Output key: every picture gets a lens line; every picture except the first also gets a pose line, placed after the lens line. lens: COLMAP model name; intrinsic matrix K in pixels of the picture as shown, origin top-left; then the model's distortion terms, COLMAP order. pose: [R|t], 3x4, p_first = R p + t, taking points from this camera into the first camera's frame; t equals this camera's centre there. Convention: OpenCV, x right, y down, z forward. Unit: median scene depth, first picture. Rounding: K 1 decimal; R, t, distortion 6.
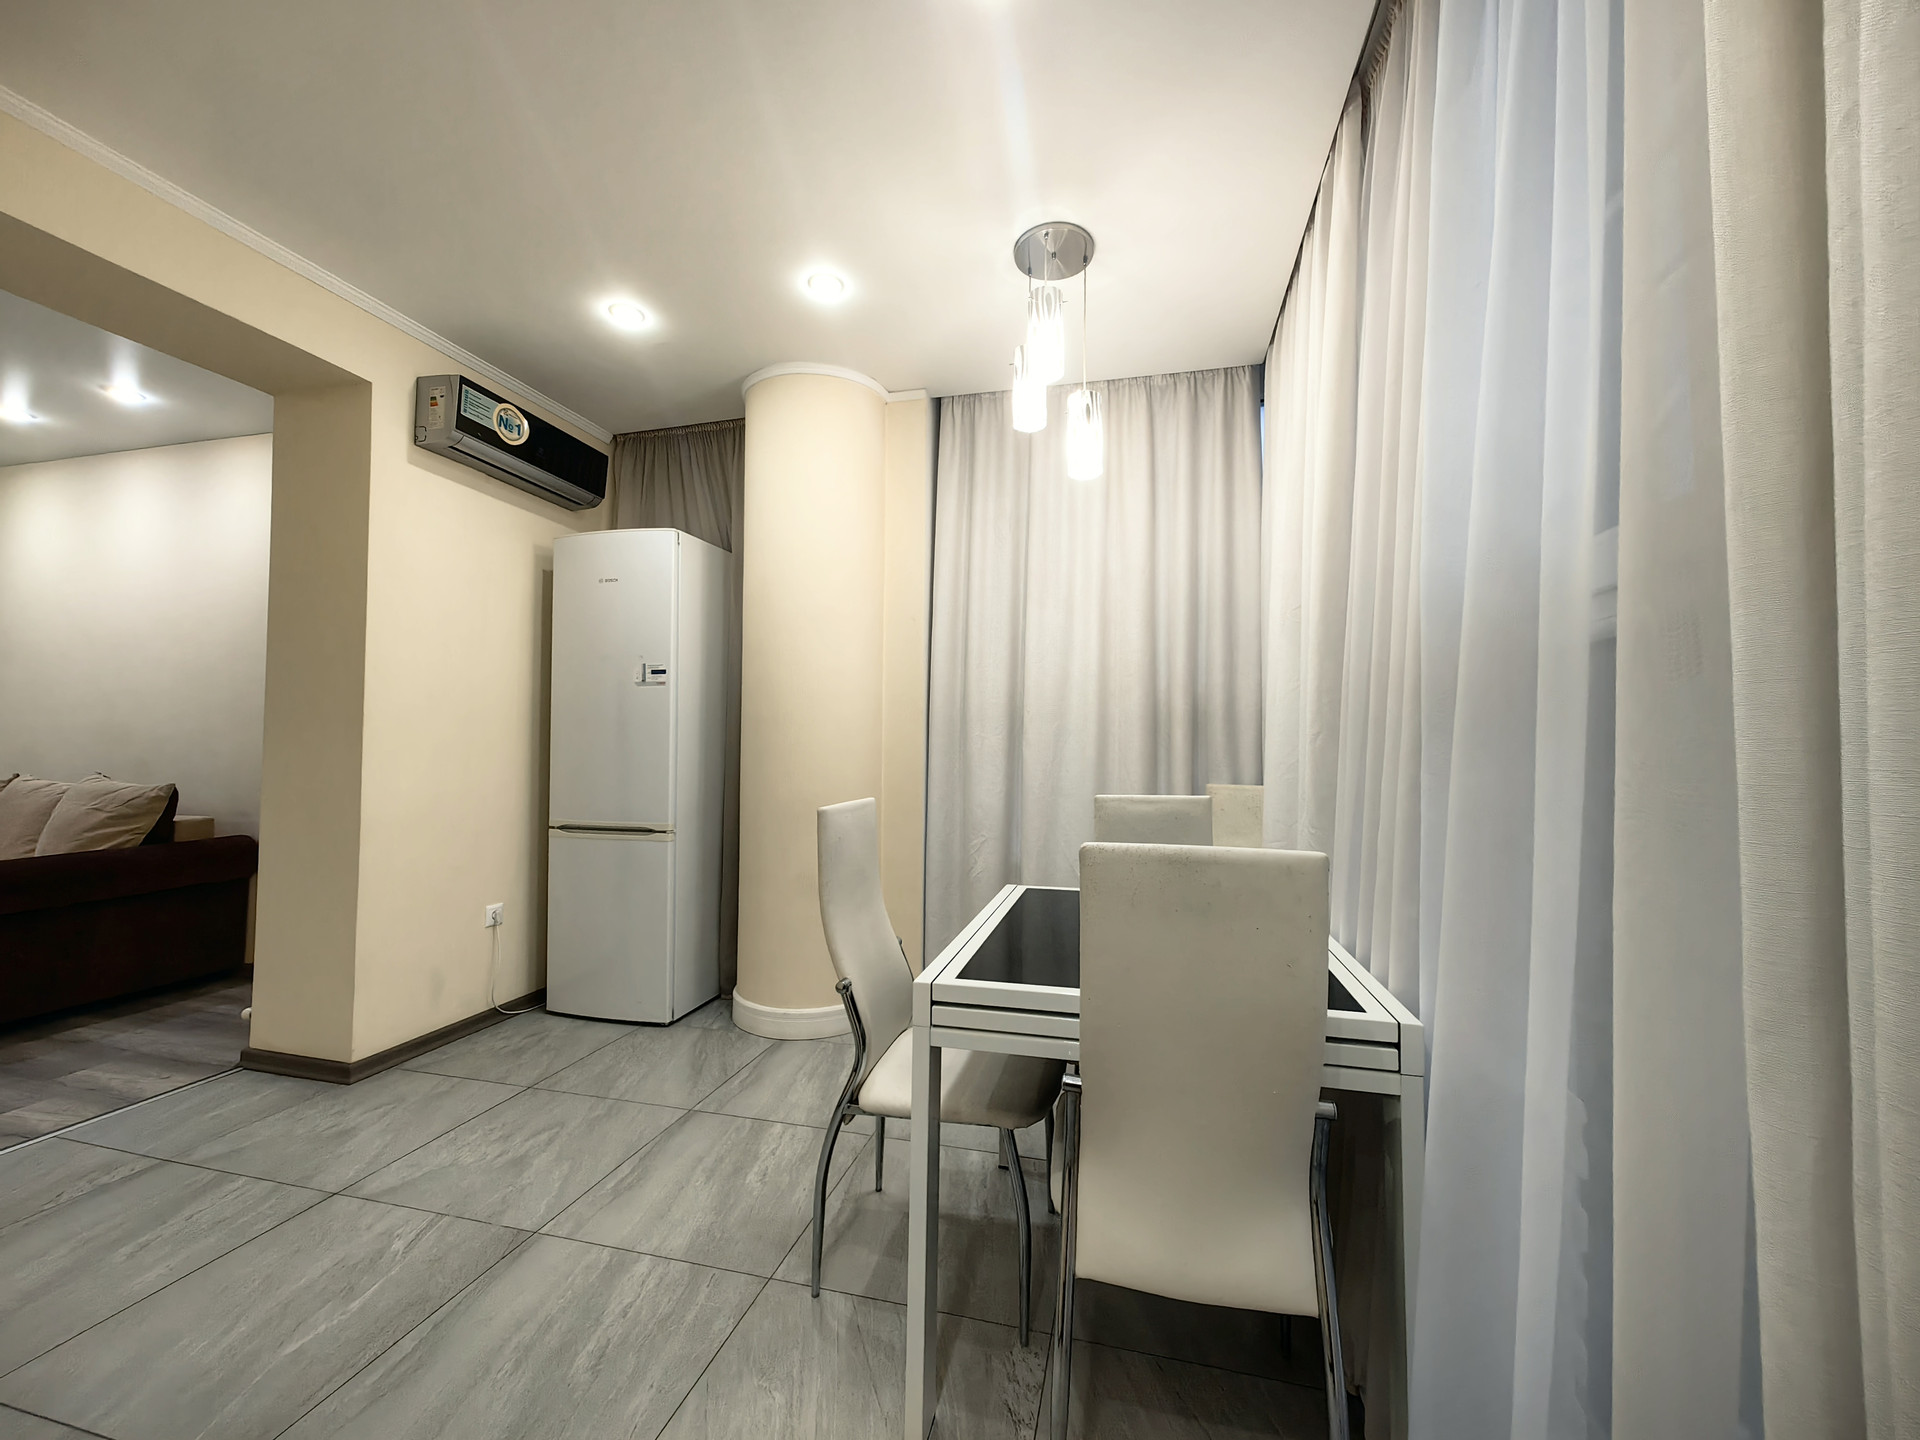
lens RADIAL K [[743.5, 0, 957.8], [0, 743.5, 729.8], [0, 0, 1]] dist [0.004828, 0.000232]
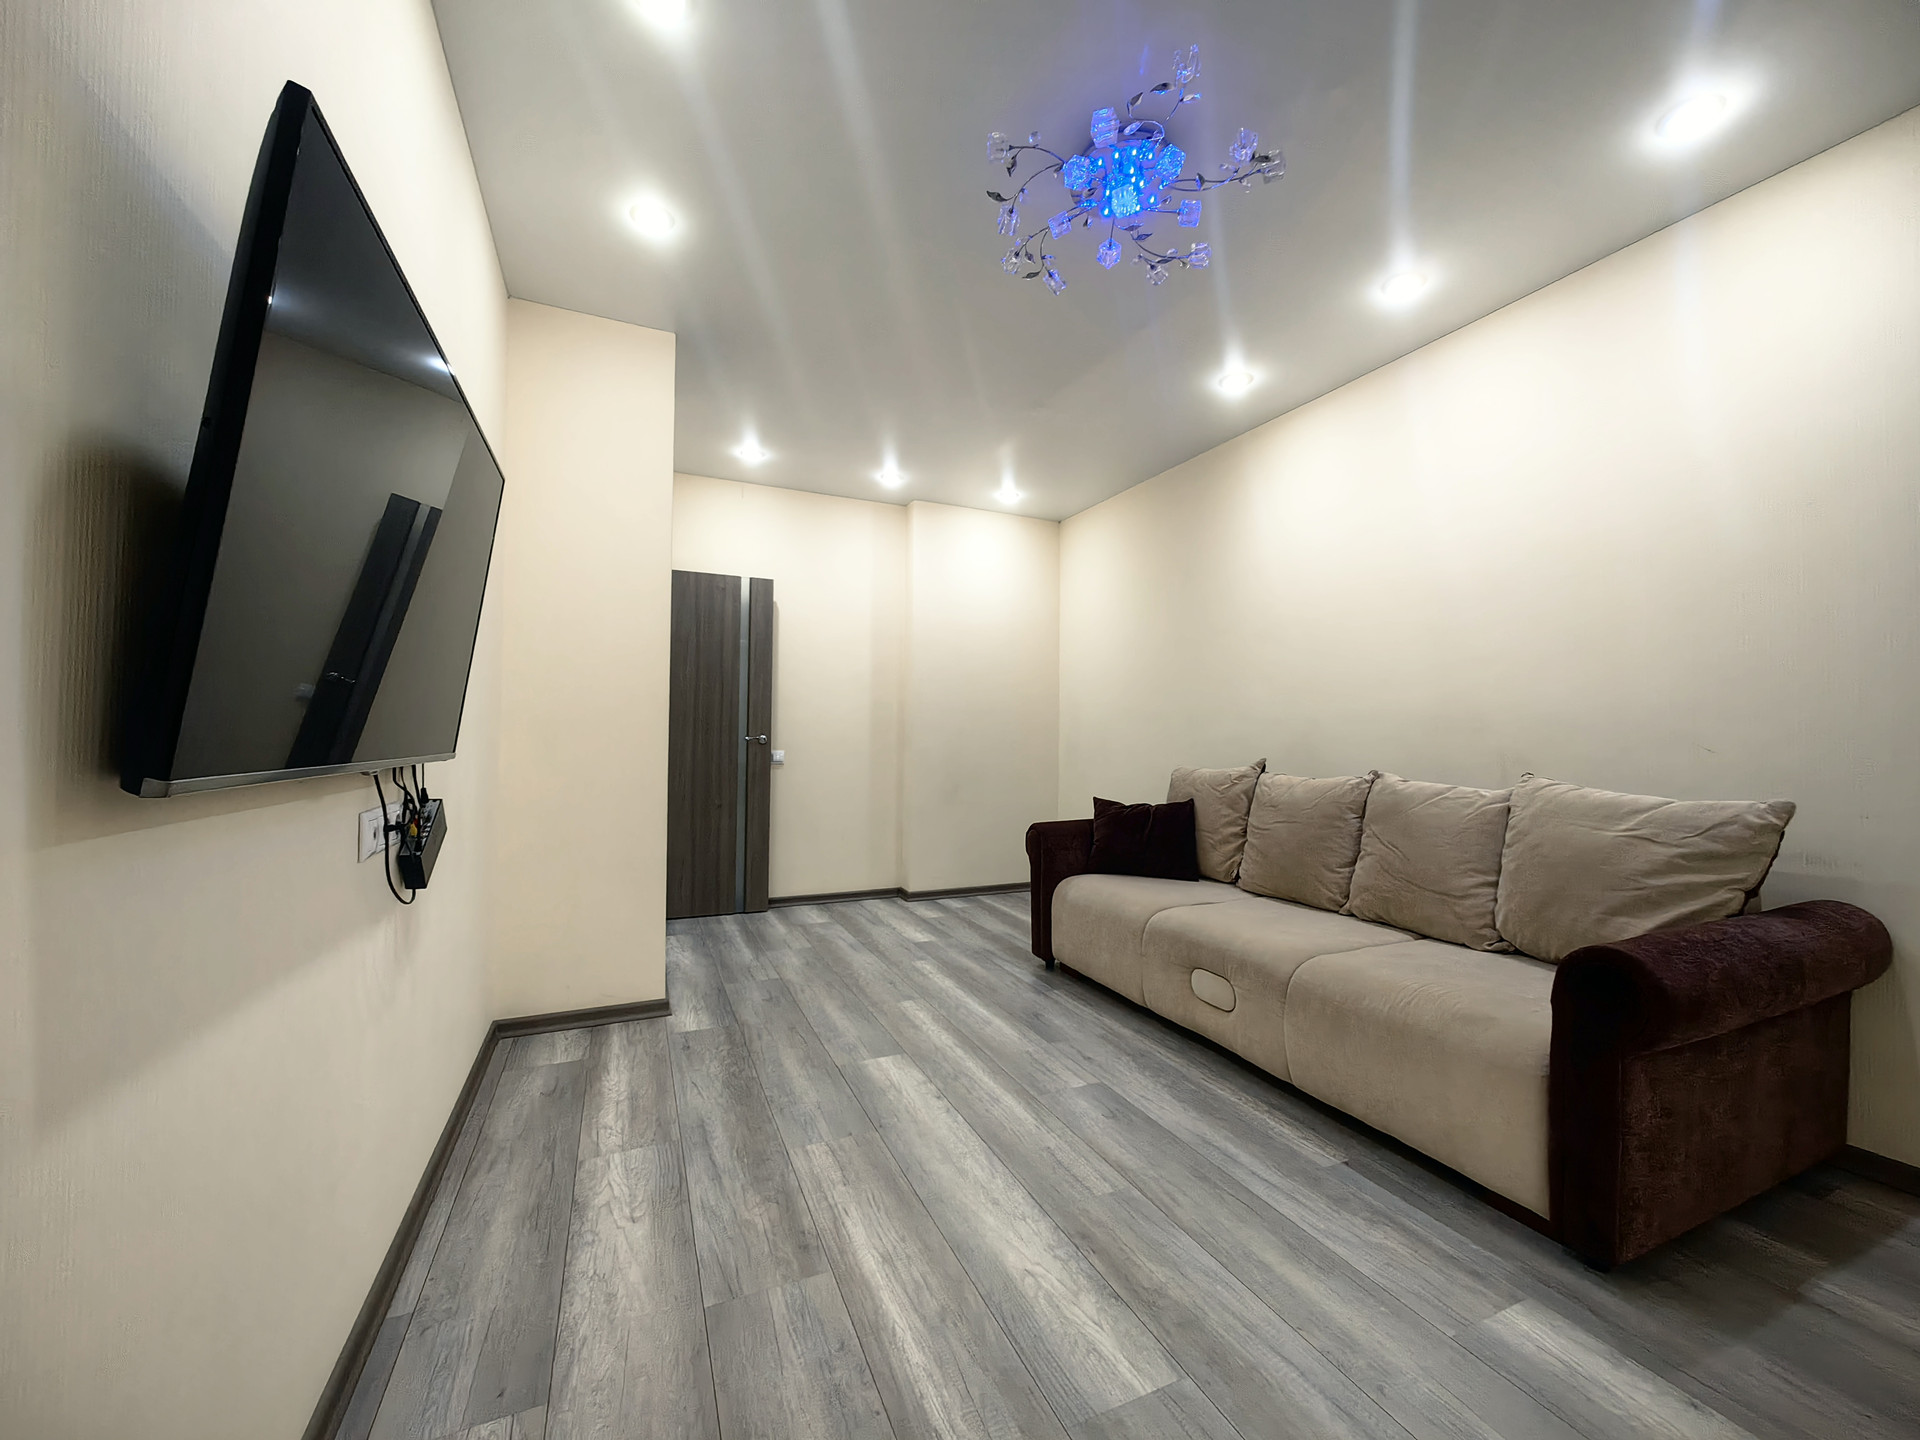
lens RADIAL K [[743.5, 0, 966.5], [0, 743.5, 728.0], [0, 0, 1]] dist [0.004828, 0.000232]
pose [[0.635869, -0.004961, -0.771781, -1.251483], [-0.005348, 0.999927, -0.010834, 0.030628], [0.771779, 0.011017, 0.635796, 0.221593]]
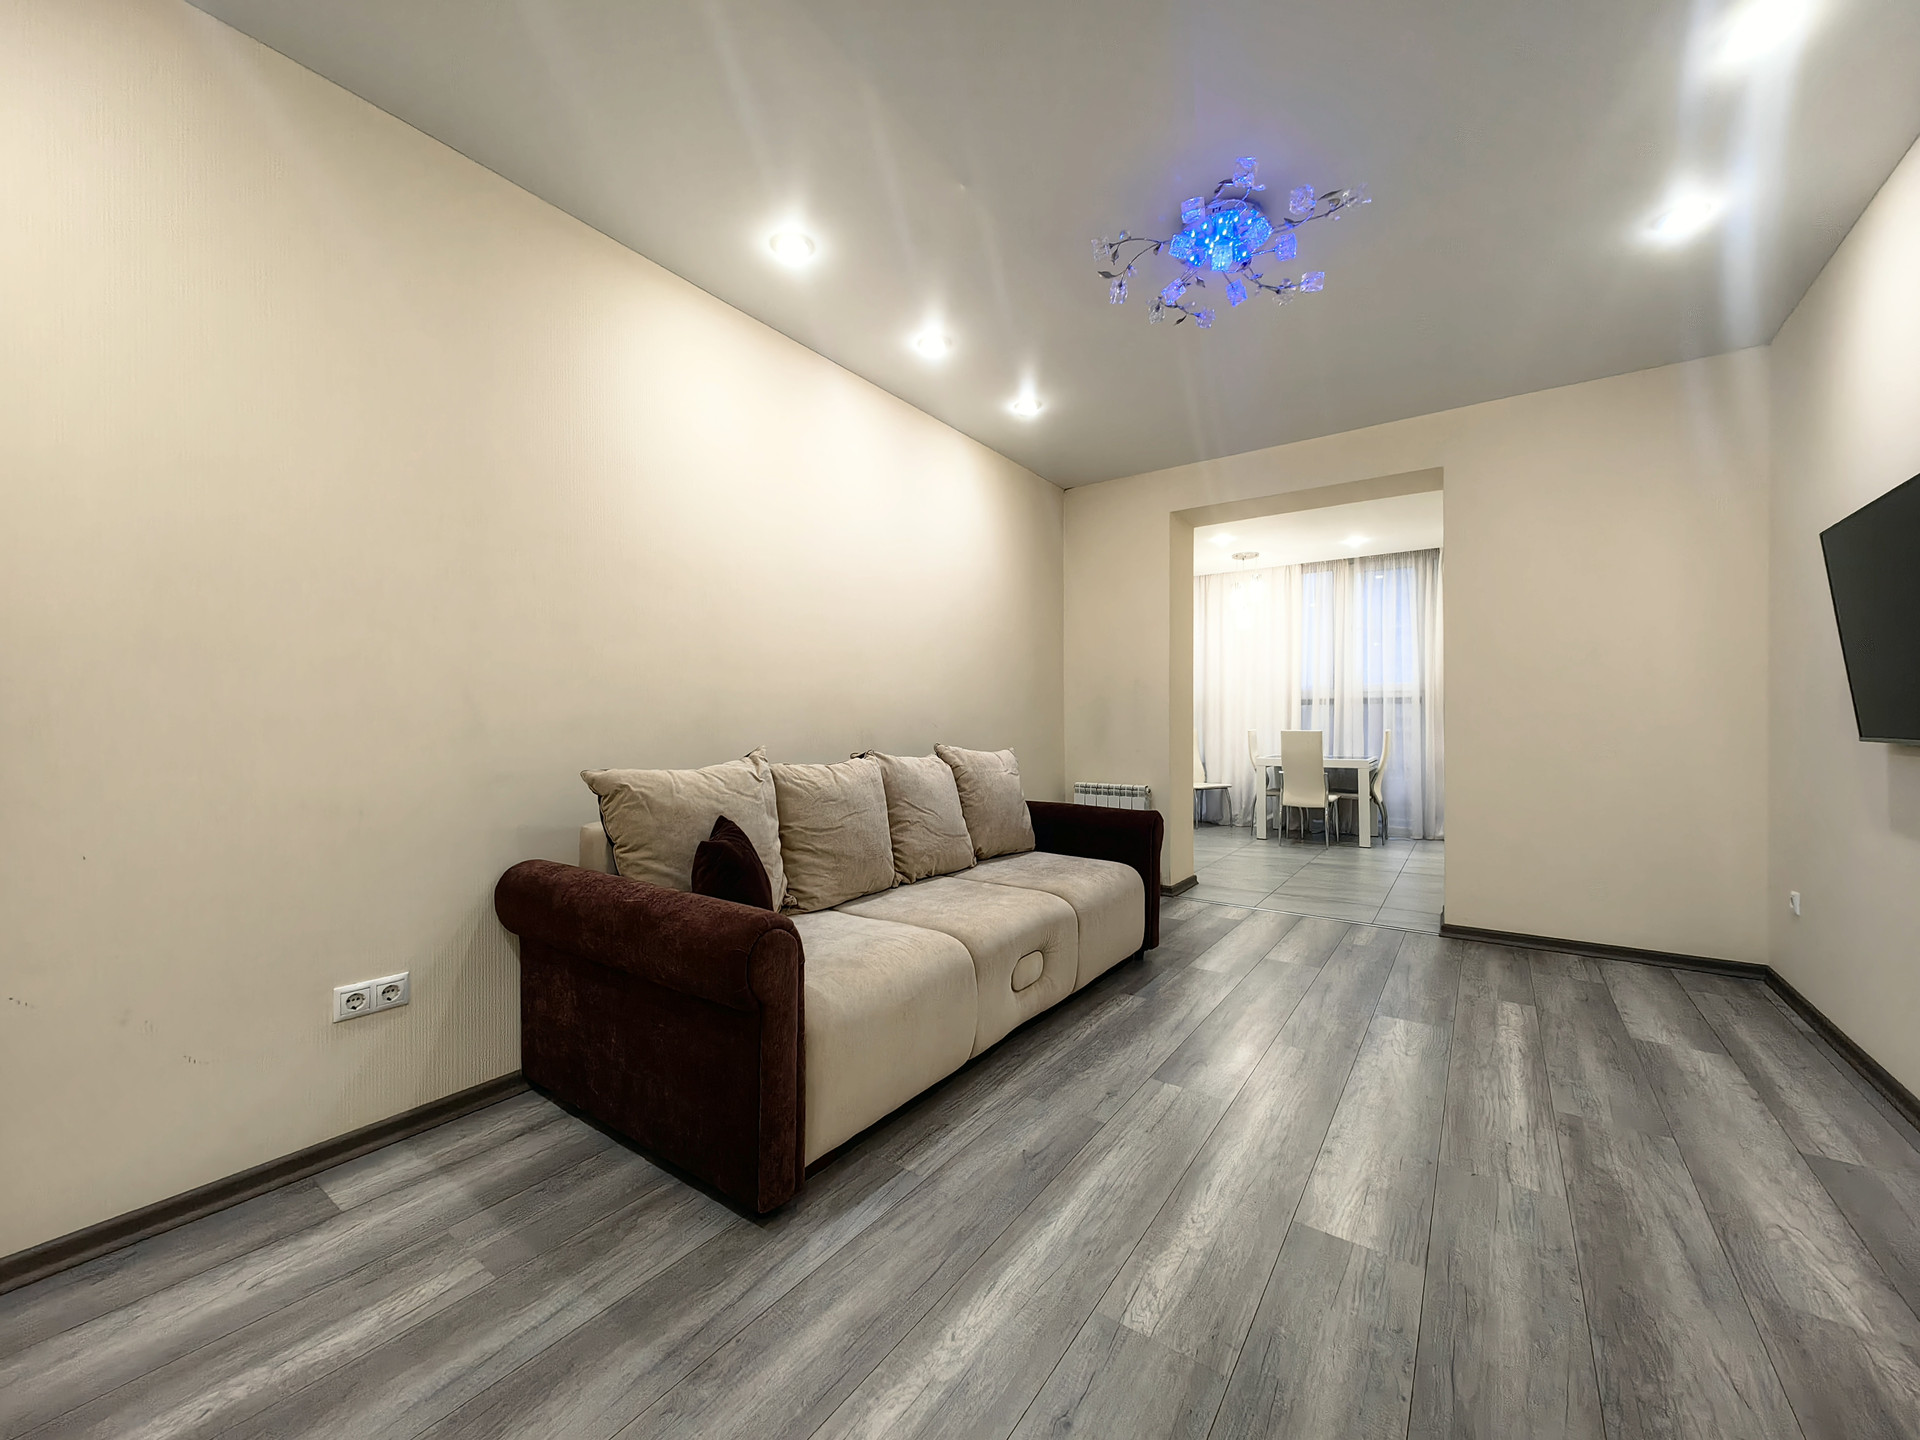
lens RADIAL K [[743.5, 0, 963.4], [0, 743.5, 727.6], [0, 0, 1]] dist [0.004828, 0.000232]
pose [[0.347214, -0.010534, 0.937727, -2.741331], [-0.006865, 0.999882, 0.013774, 0.029097], [-0.937761, -0.011220, 0.347101, 0.836530]]
